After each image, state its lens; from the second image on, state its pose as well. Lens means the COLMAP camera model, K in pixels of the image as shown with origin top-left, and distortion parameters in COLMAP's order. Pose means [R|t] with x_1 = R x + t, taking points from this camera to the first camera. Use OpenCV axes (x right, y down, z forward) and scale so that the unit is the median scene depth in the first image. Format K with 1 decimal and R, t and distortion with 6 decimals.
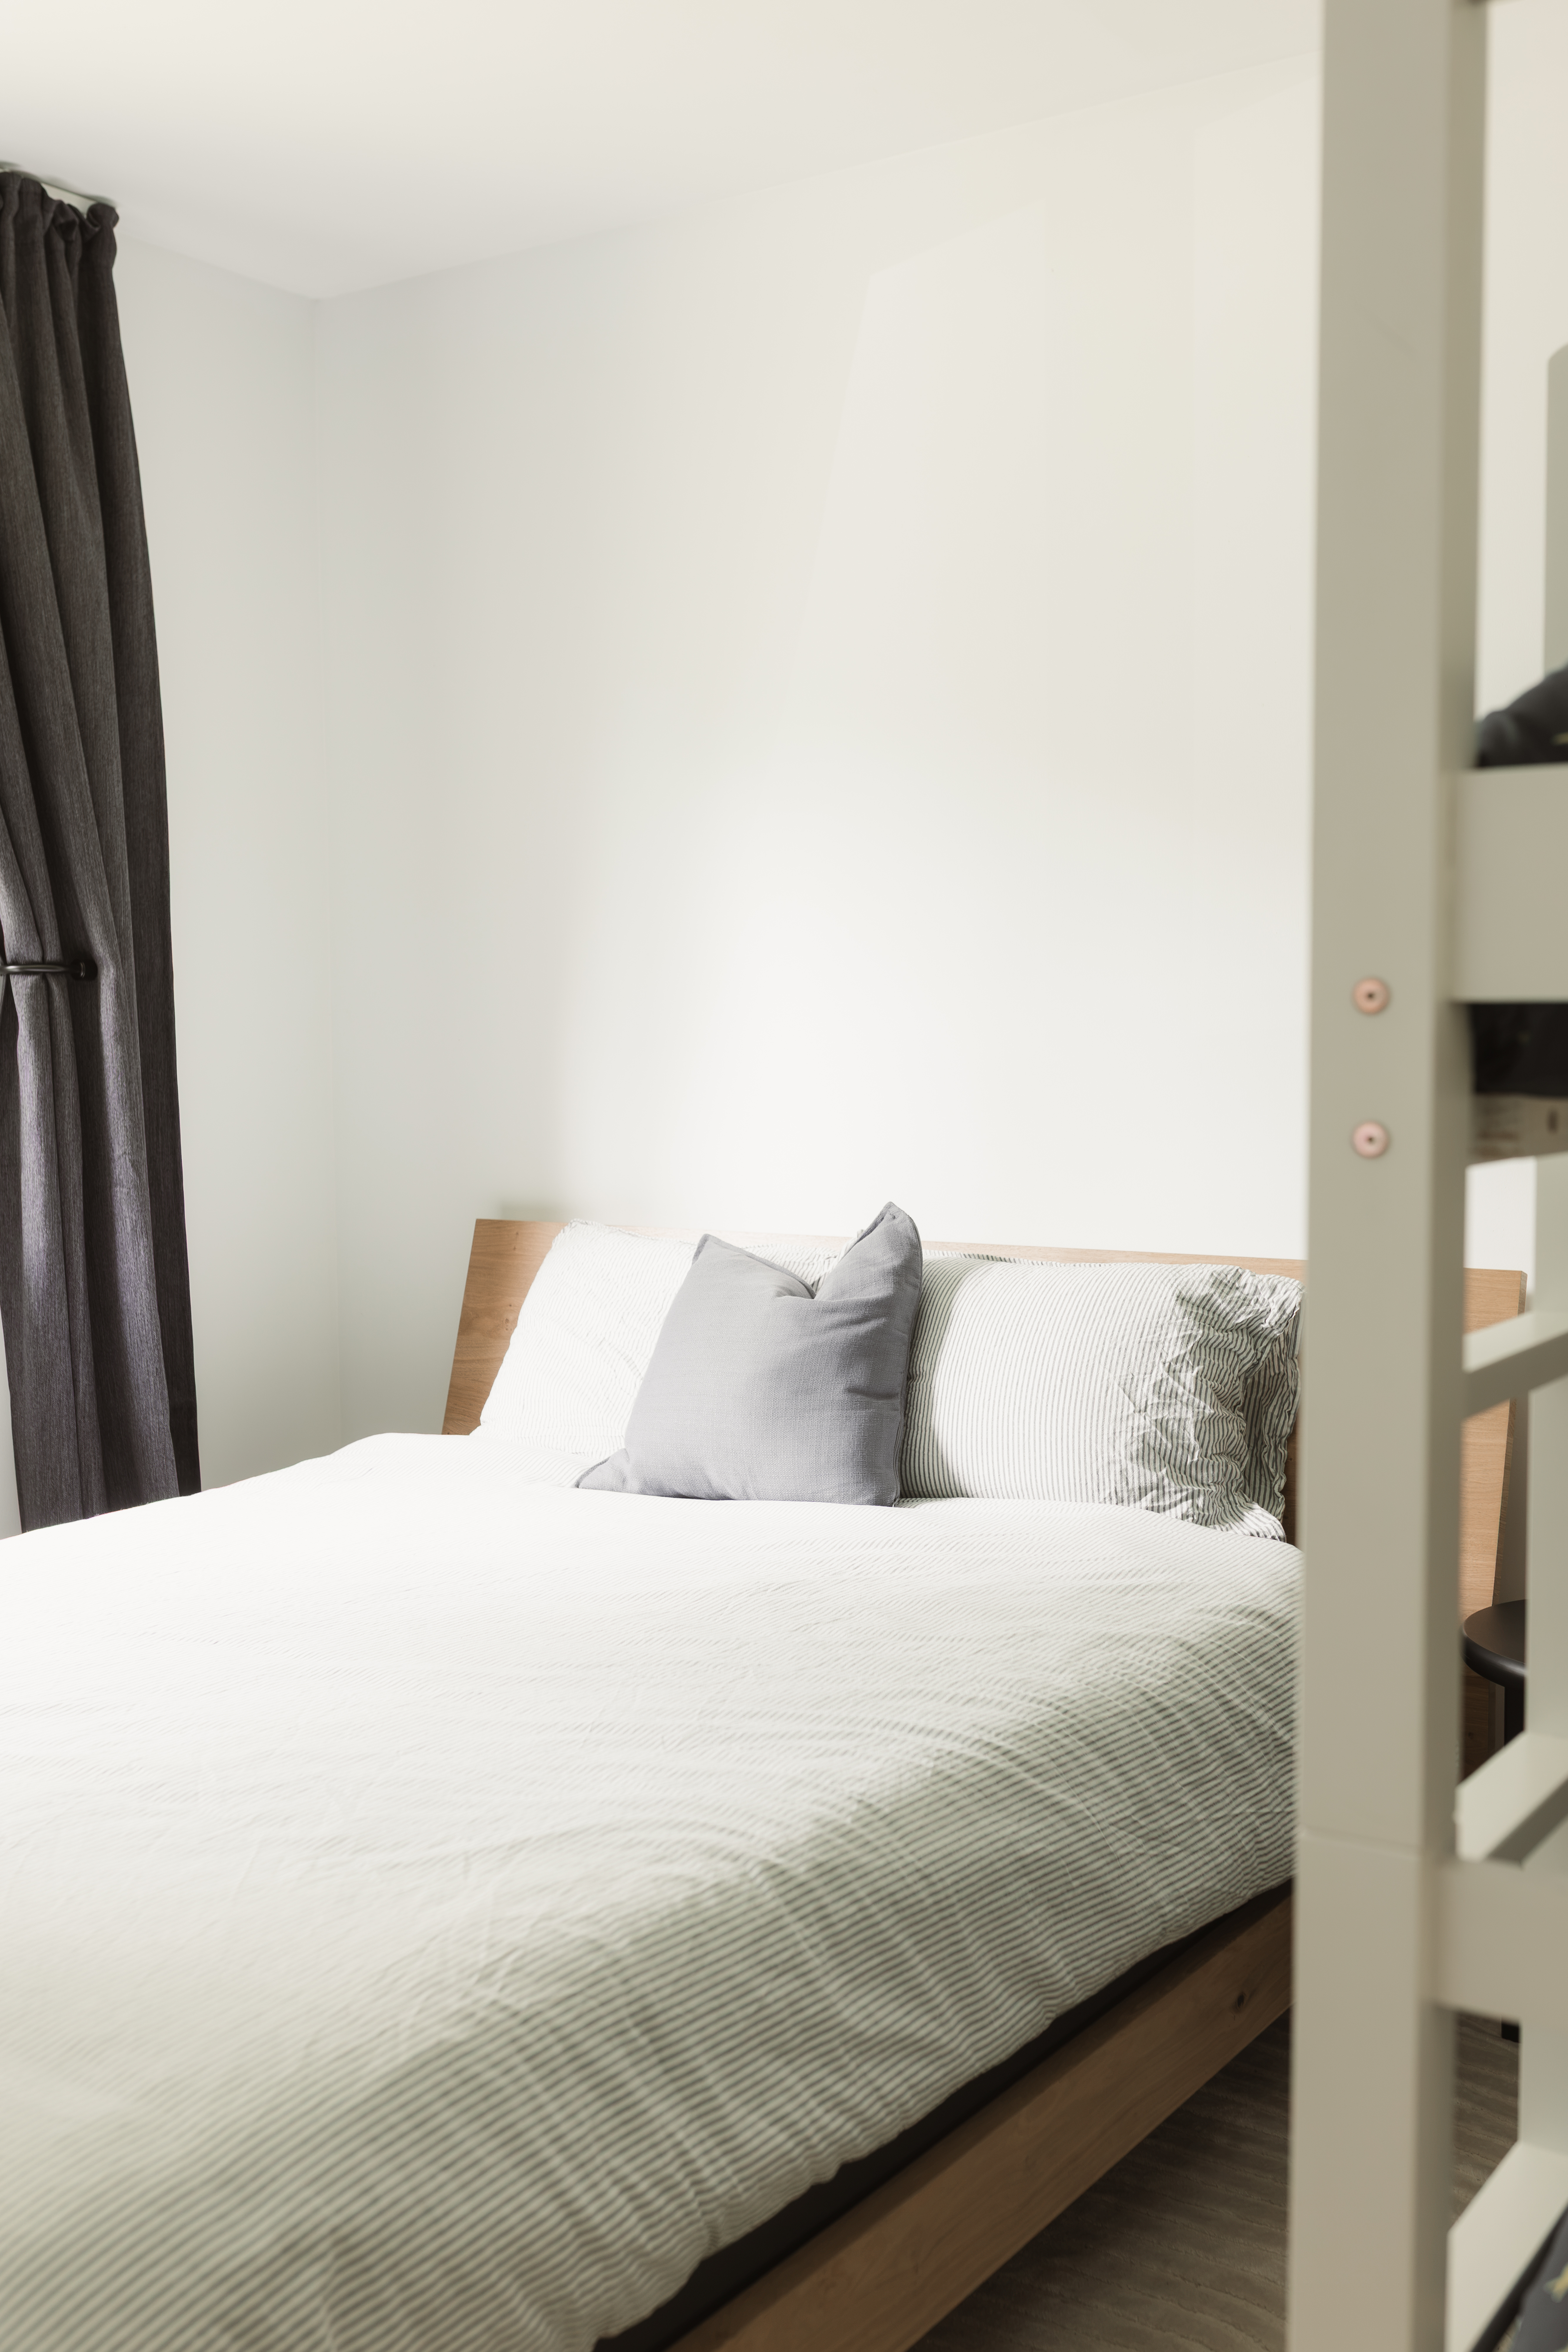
lens RADIAL K [[2318.5, 0, 786.0], [0, 2318.5, 1173.9], [0, 0, 1]] dist [-0.017023, 0.000890]
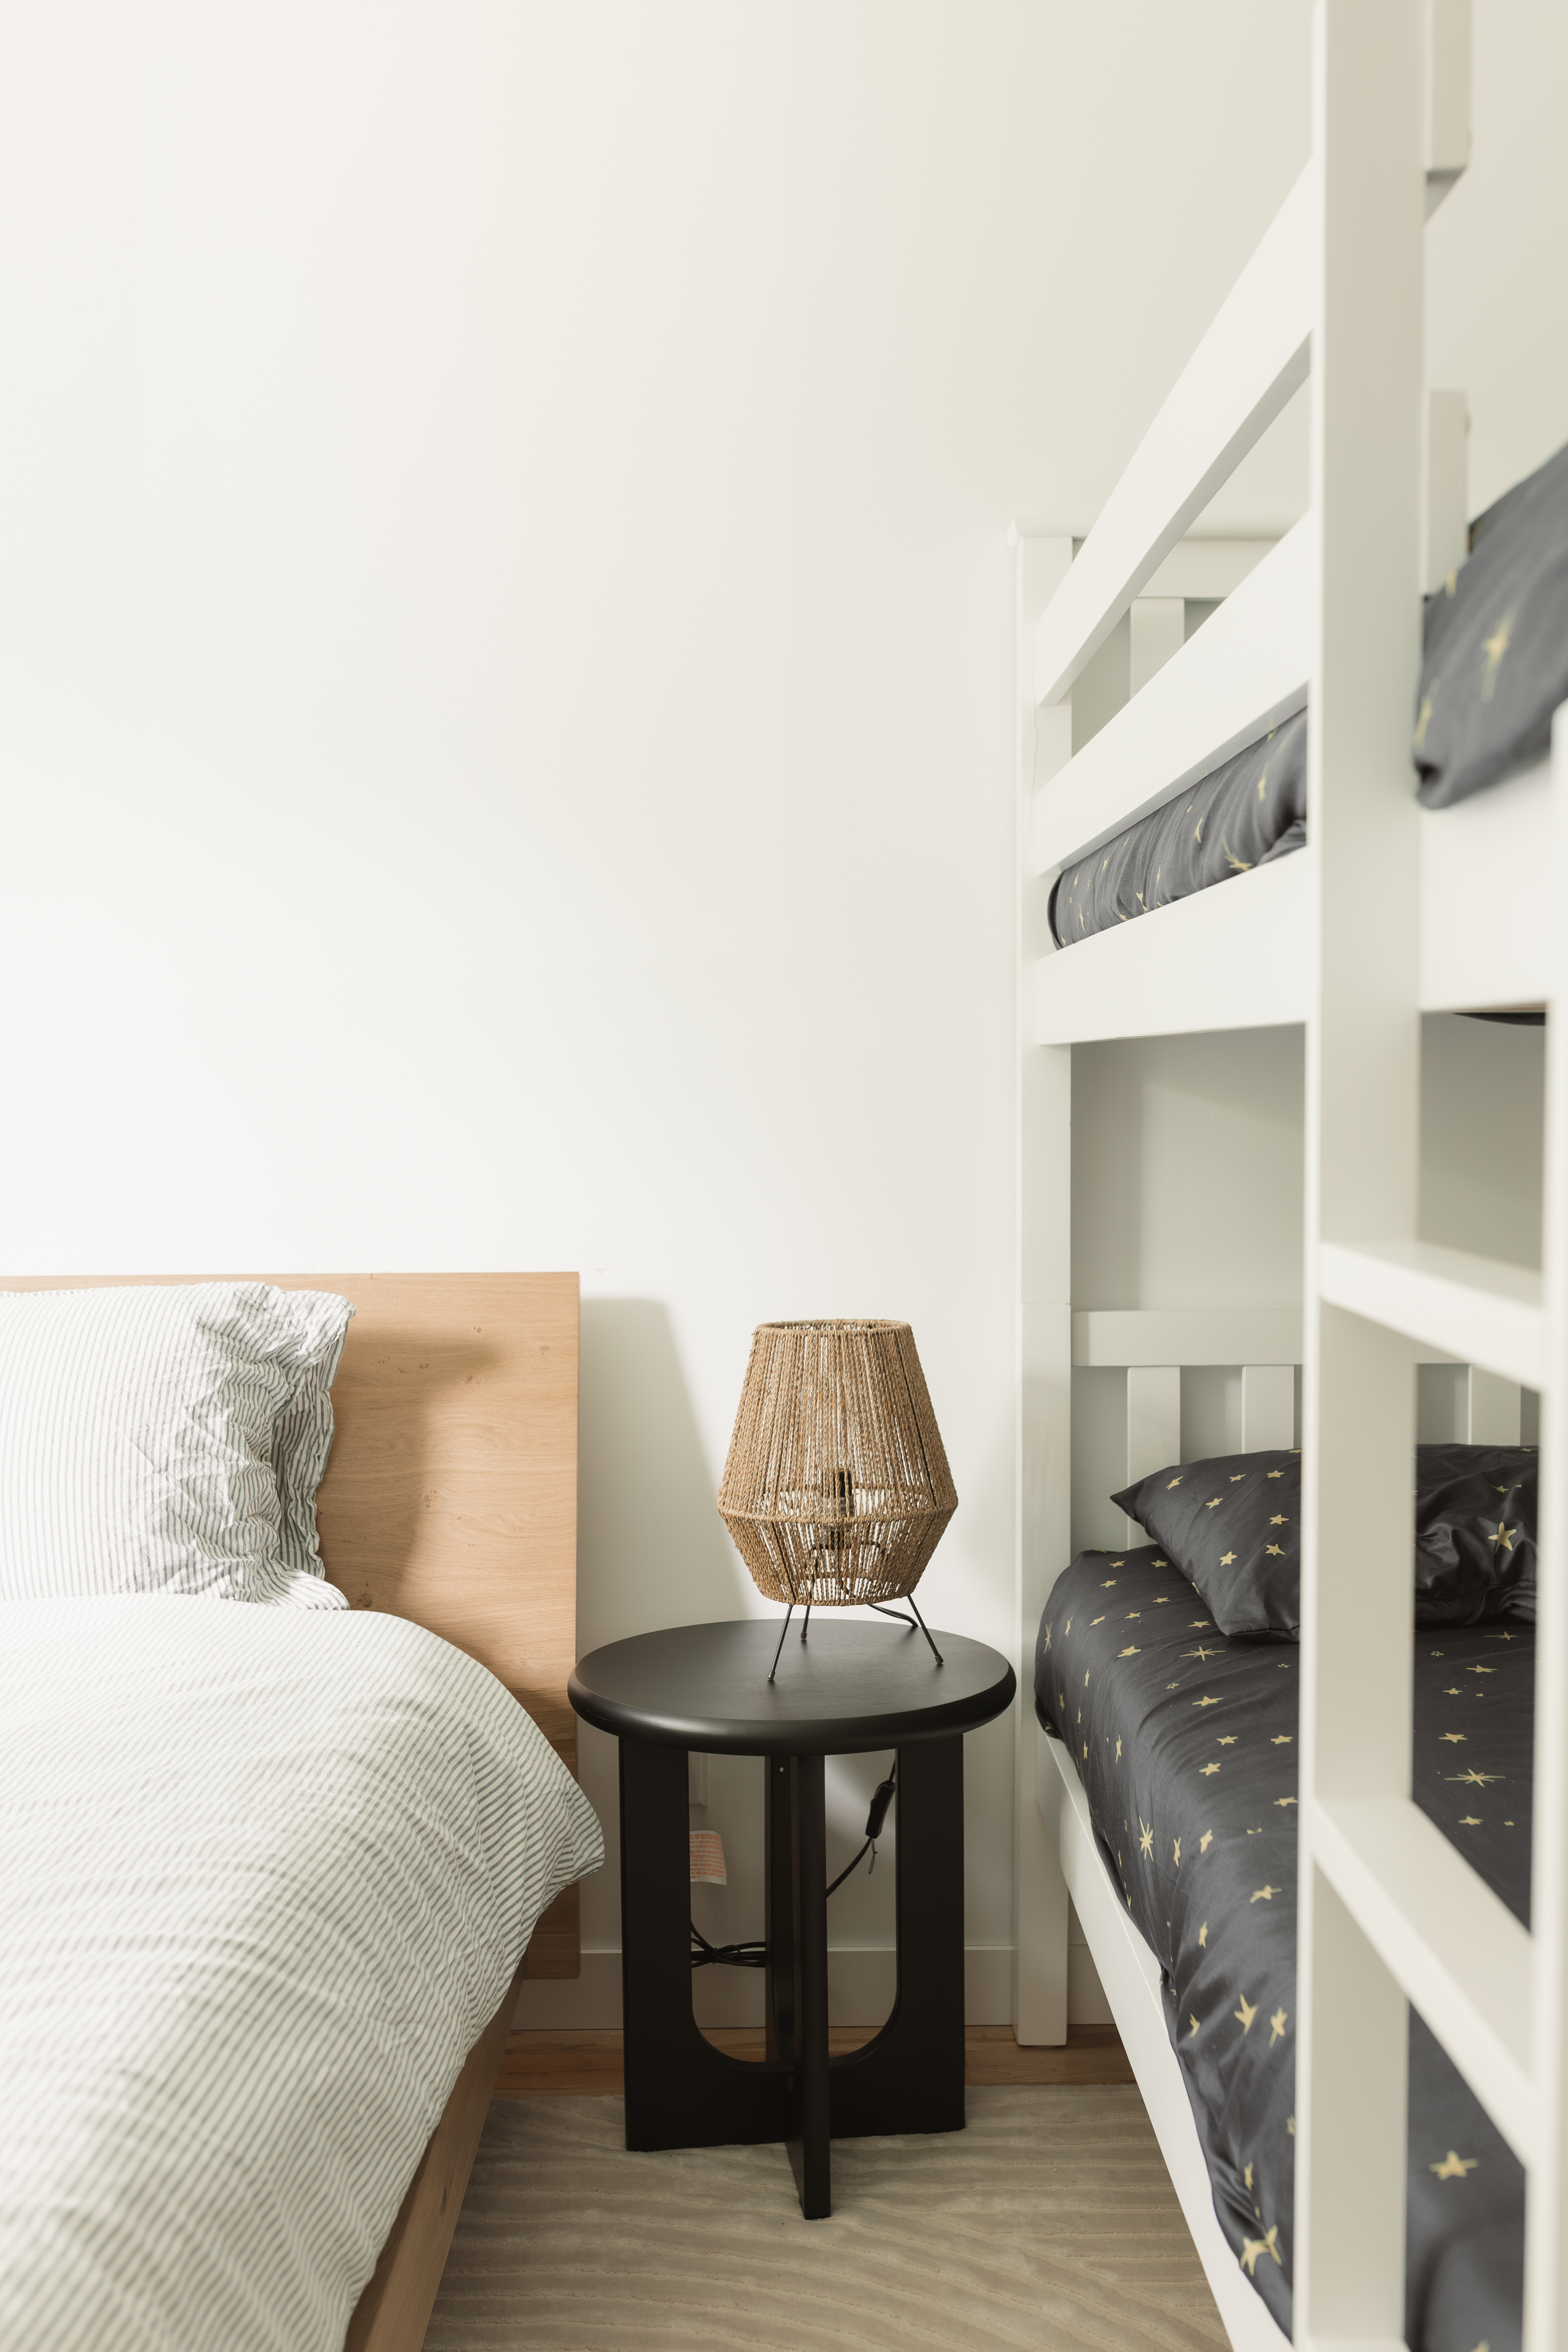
lens RADIAL K [[2318.5, 0, 786.0], [0, 2318.5, 1173.9], [0, 0, 1]] dist [-0.017023, 0.000890]
pose [[0.814577, -0.019210, 0.579737, -0.129784], [0.033498, 0.999341, -0.013954, 0.019339], [-0.579087, 0.030787, 0.814684, 0.229876]]
